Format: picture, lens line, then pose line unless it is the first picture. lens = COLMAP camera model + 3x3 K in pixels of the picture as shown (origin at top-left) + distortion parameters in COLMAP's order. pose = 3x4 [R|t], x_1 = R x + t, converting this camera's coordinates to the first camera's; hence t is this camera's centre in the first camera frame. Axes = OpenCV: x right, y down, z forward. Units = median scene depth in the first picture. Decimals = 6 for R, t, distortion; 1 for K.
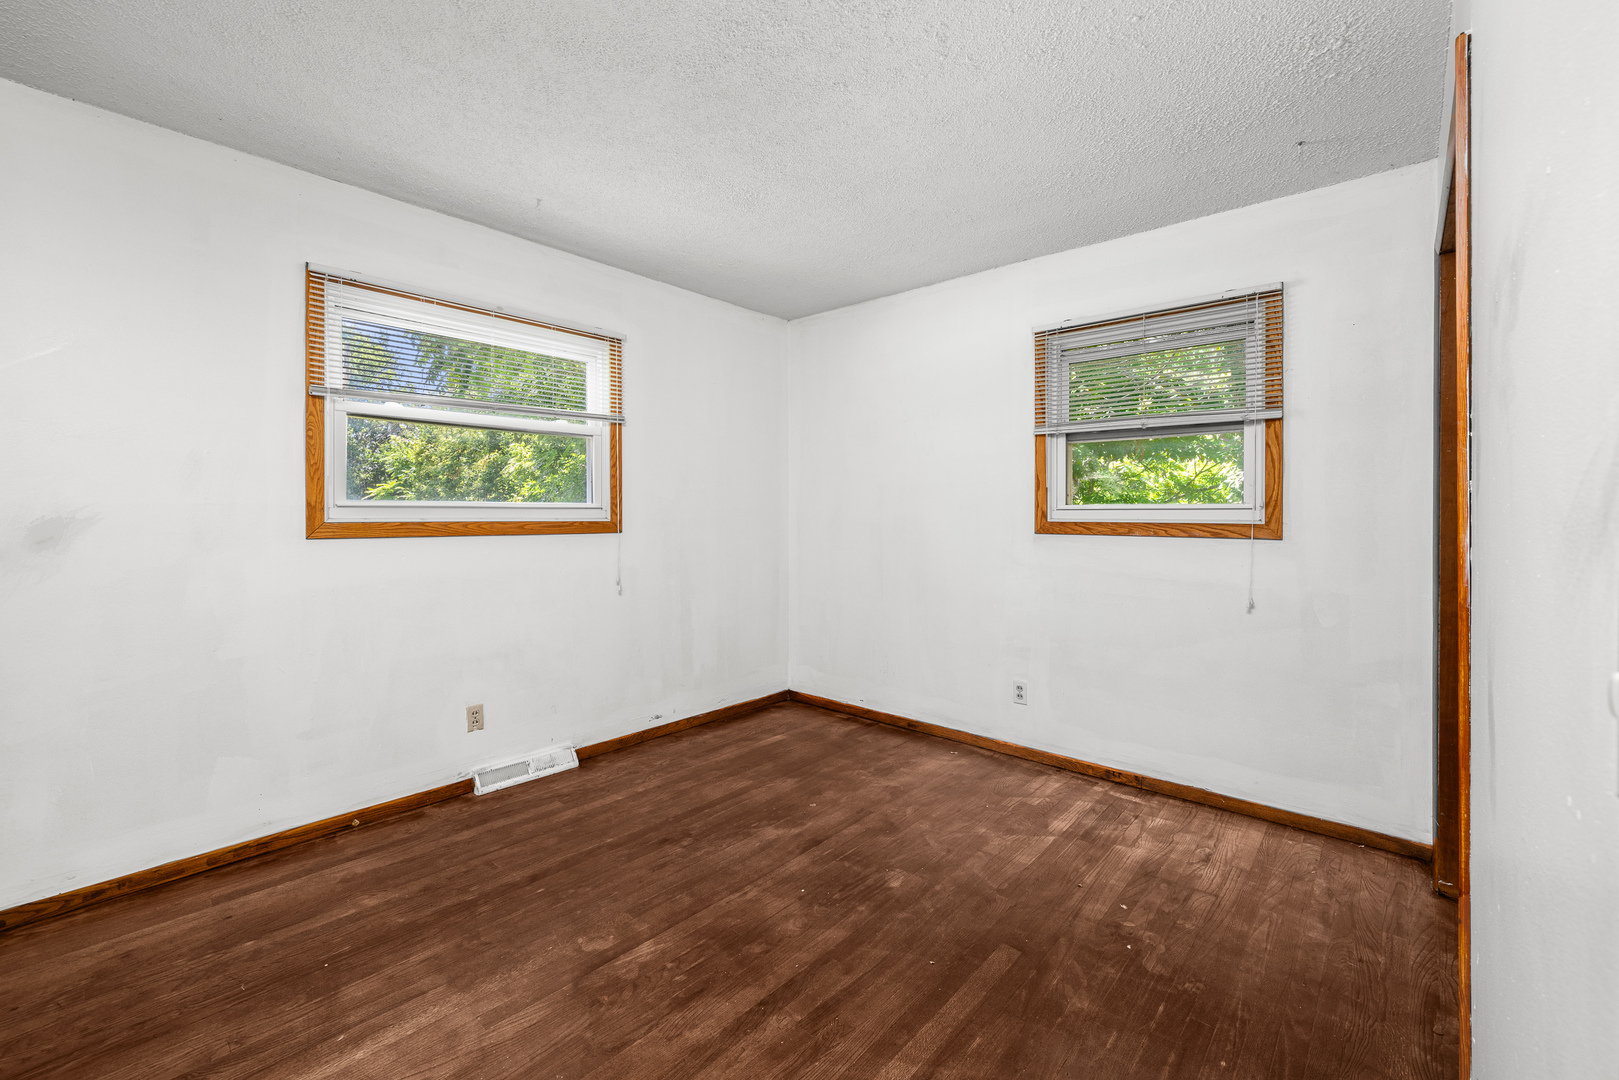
lens RADIAL K [[672.8, 0, 805.0], [0, 672.8, 520.5], [0, 0, 1]] dist [0.001359, 0.000049]
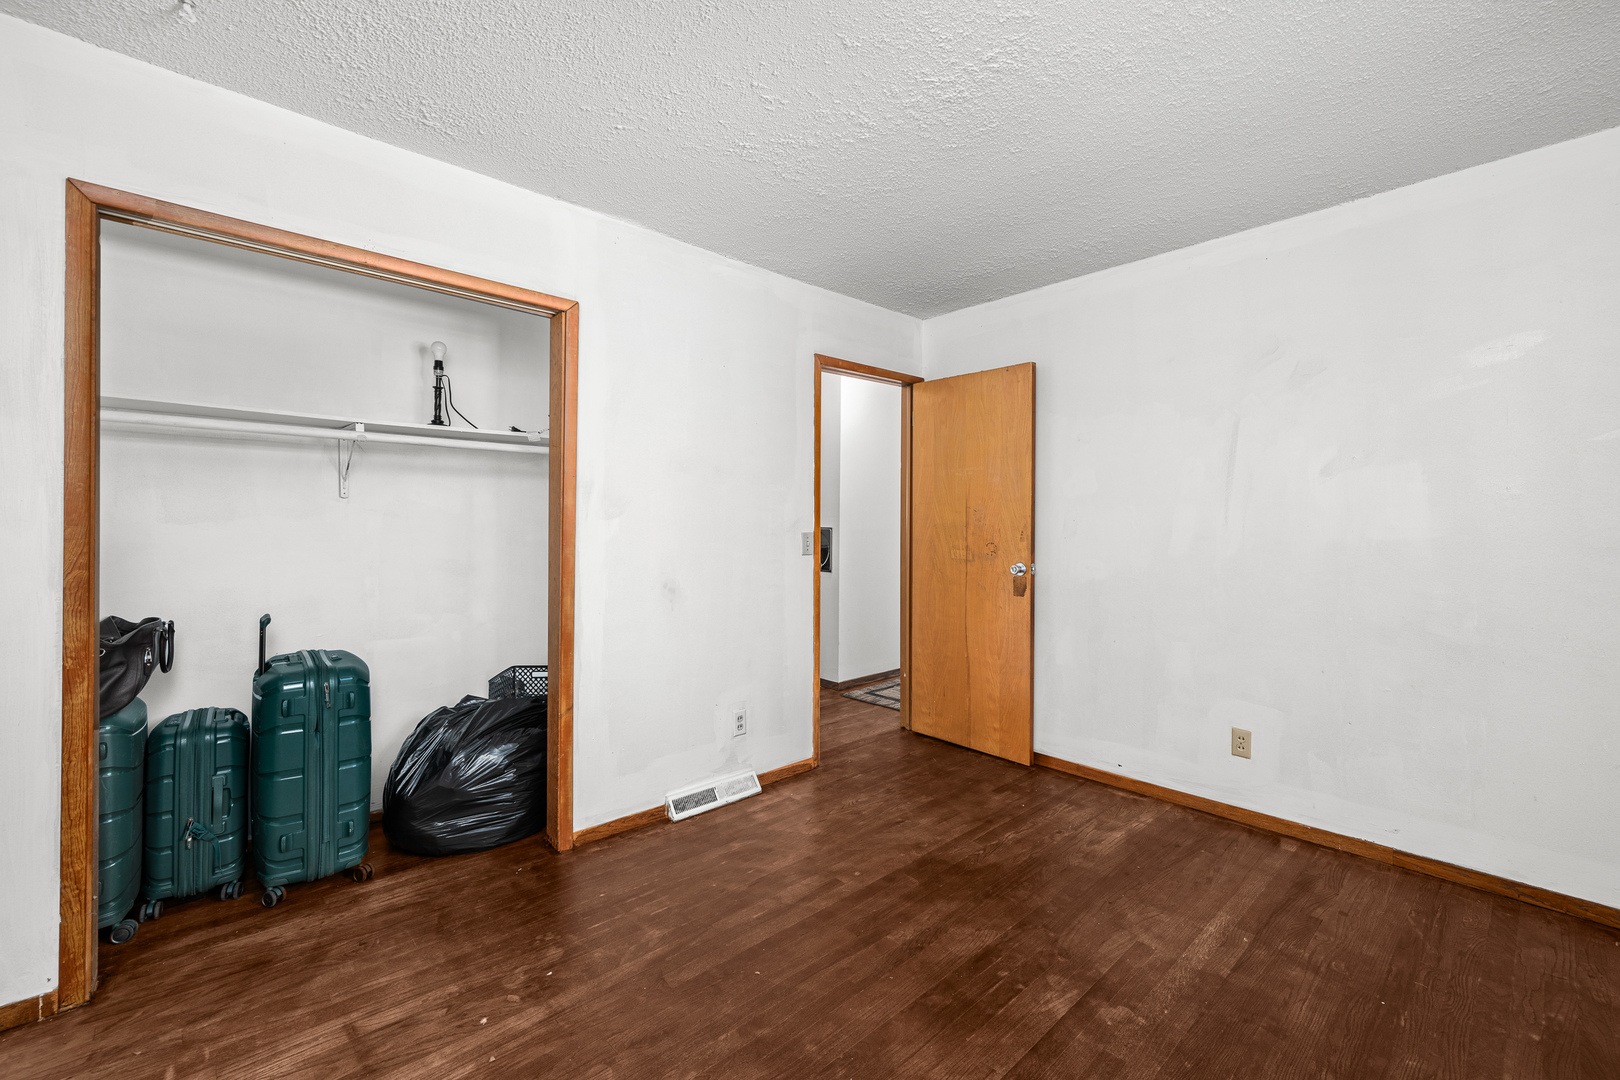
lens RADIAL K [[673.2, 0, 805.5], [0, 673.2, 520.5], [0, 0, 1]] dist [0.001359, 0.000049]
pose [[-0.993827, -0.008068, 0.110646, 0.007837], [-0.007109, 0.999934, 0.009062, -0.024603], [-0.110712, 0.008219, -0.993819, 1.398393]]
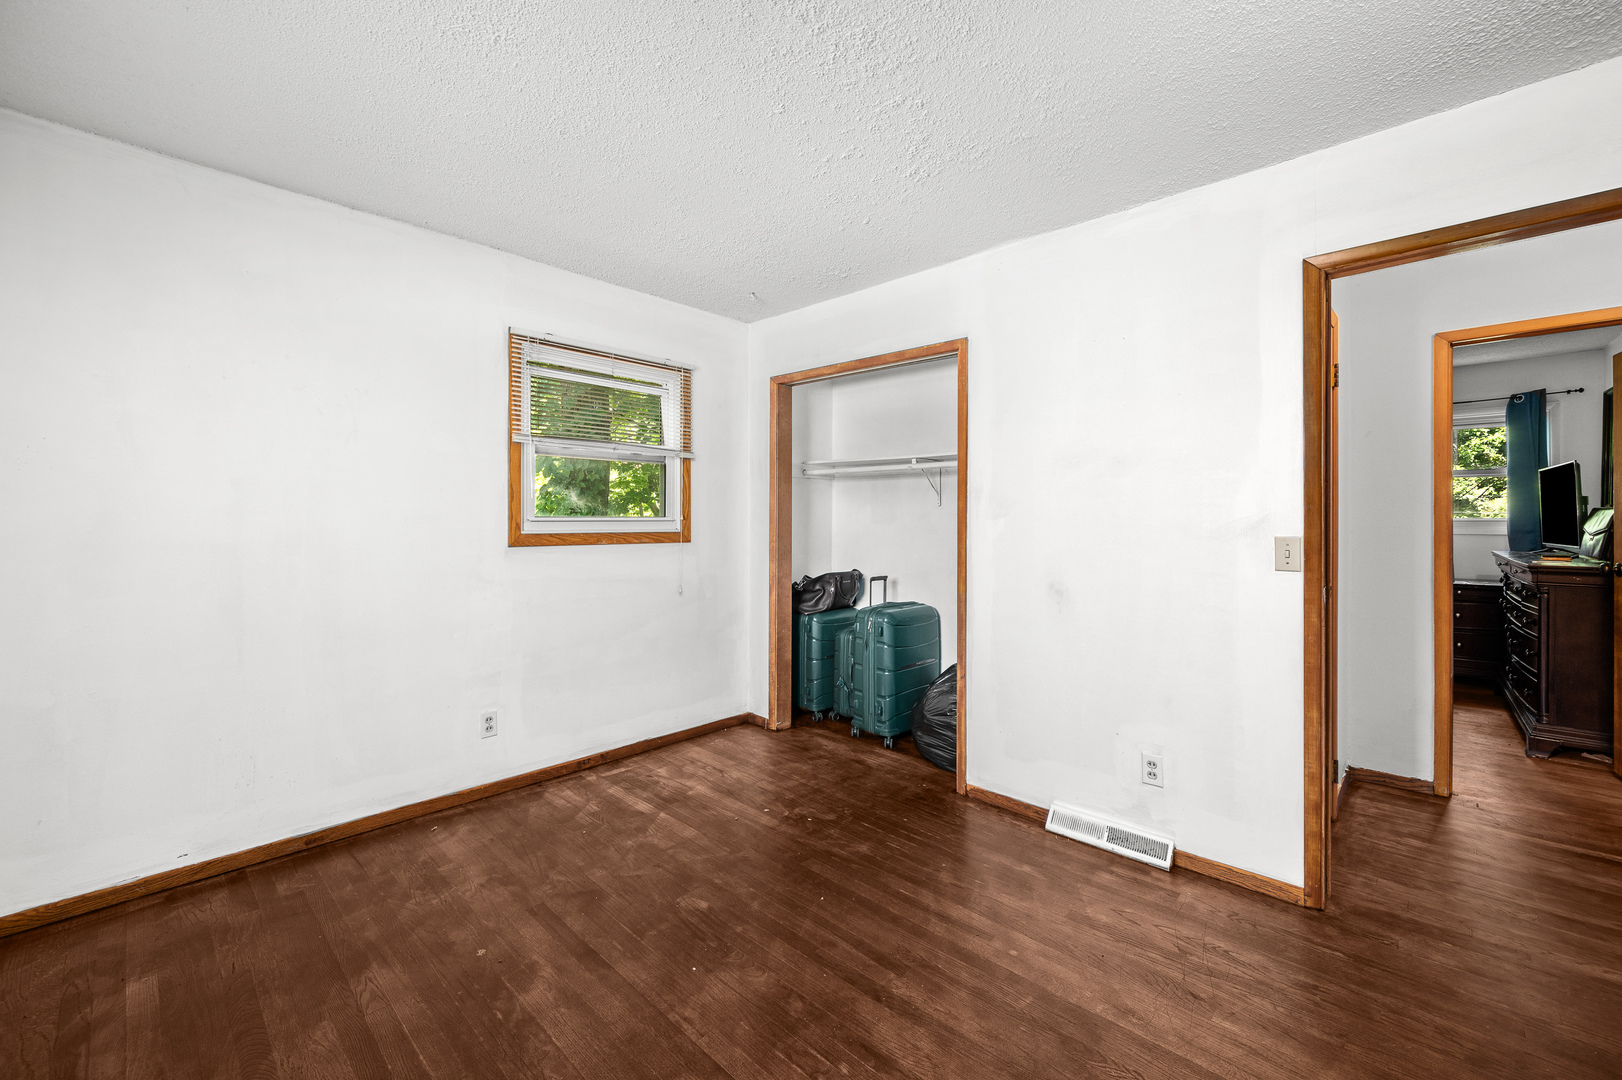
lens RADIAL K [[650.4, 0, 823.7], [0, 650.4, 523.6], [0, 0, 1]] dist [-0.000539, -0.000081]
pose [[0.029793, -0.005463, 0.999541, -0.684505], [0.010408, 0.999933, 0.005155, -0.016396], [-0.999502, 0.010250, 0.029848, 0.669503]]
